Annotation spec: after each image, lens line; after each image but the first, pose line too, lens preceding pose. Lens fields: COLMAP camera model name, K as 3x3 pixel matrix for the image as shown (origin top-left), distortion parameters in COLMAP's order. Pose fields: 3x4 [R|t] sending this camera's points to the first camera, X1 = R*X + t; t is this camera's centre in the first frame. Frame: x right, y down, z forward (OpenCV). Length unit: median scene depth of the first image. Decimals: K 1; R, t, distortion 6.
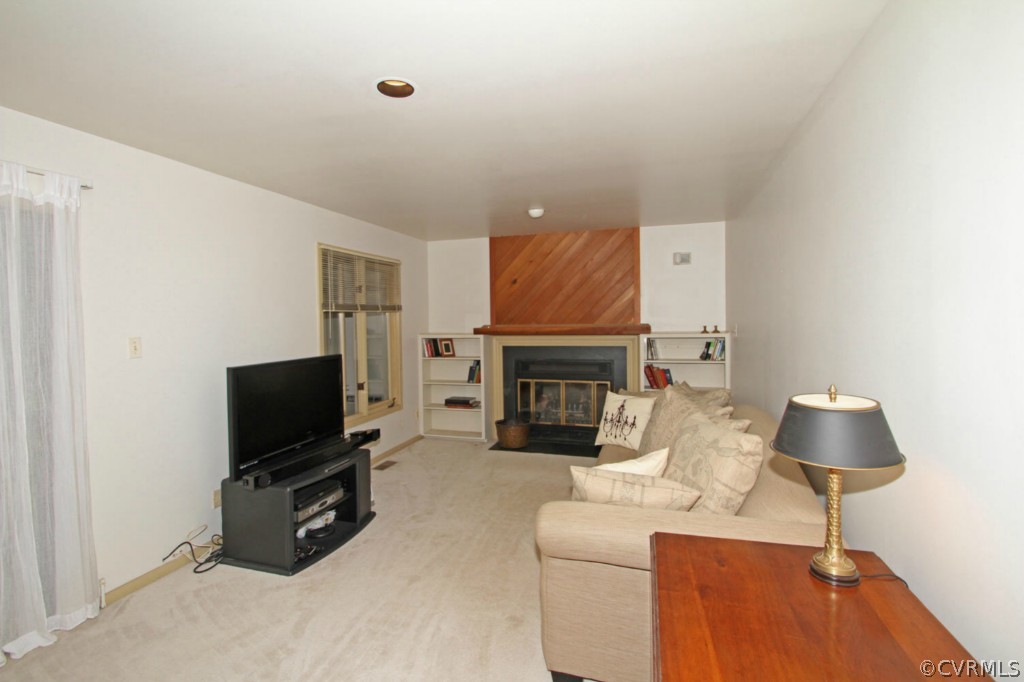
lens RADIAL K [[476.0, 0, 507.4], [0, 476.0, 334.6], [0, 0, 1]] dist [-0.019538, -0.000392]
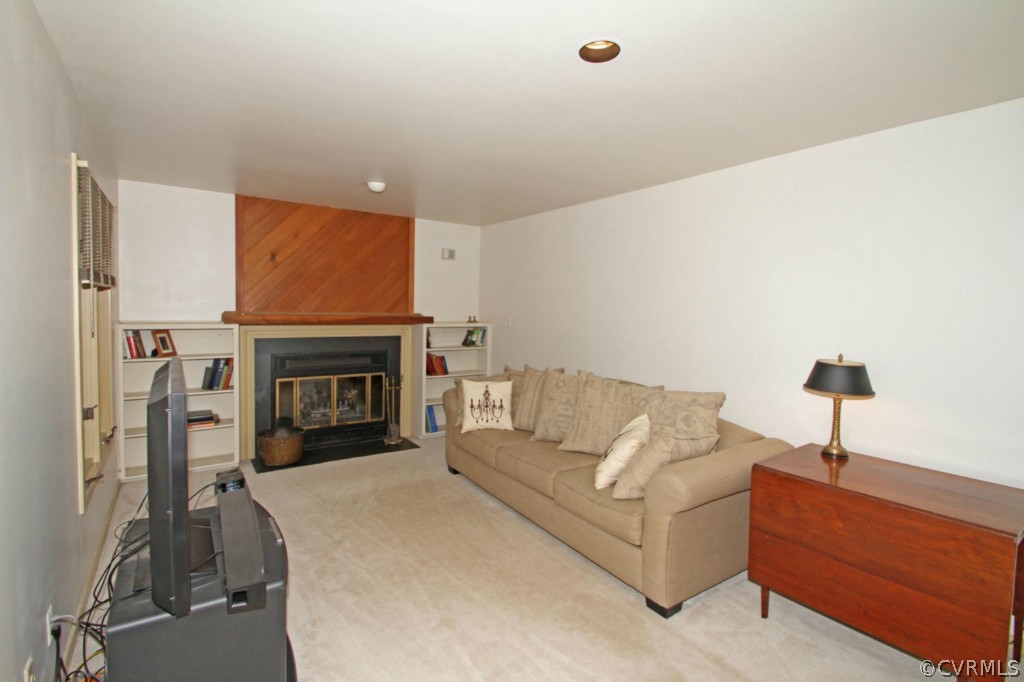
lens RADIAL K [[476.0, 0, 513.2], [0, 476.0, 331.5], [0, 0, 1]] dist [-0.019538, -0.000392]
pose [[0.599193, -0.012998, 0.800499, -0.409059], [-0.004643, 0.999795, 0.019710, -0.005128], [-0.800591, -0.015527, 0.599010, 0.218281]]
